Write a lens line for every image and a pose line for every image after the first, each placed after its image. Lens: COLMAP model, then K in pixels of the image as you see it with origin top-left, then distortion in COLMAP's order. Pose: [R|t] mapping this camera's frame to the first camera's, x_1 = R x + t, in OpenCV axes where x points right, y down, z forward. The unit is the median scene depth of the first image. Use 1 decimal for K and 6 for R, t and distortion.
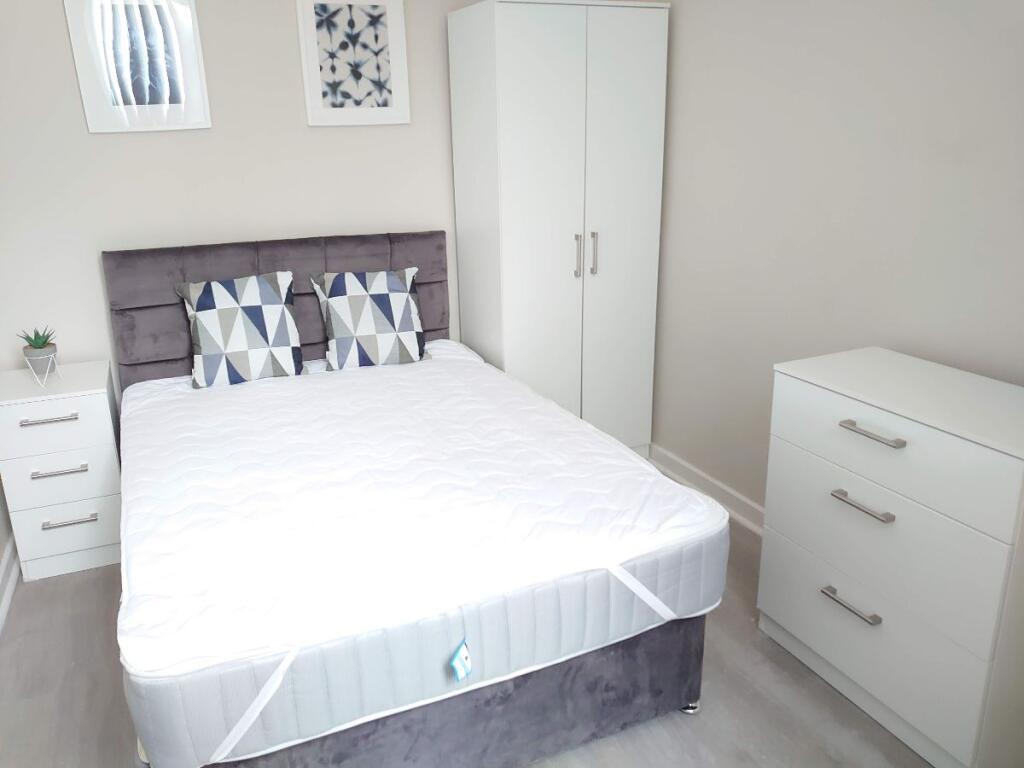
lens RADIAL K [[803.2, 0, 512.0], [0, 803.2, 379.2], [0, 0, 1]] dist [0.070159, -0.117411]
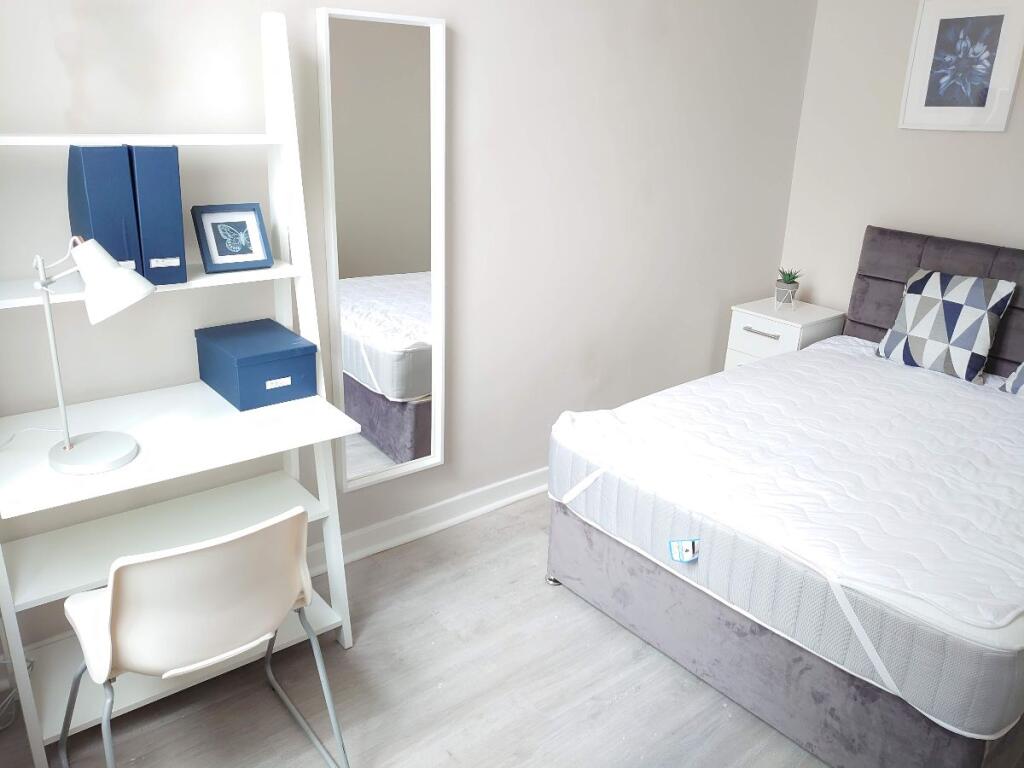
lens RADIAL K [[803.2, 0, 512.0], [0, 803.2, 379.2], [0, 0, 1]] dist [0.070159, -0.117411]
pose [[0.276201, 0.354654, -0.893271, 0.506442], [-0.345197, 0.904015, 0.252184, -0.069991], [0.896968, 0.238701, 0.372115, 0.120966]]
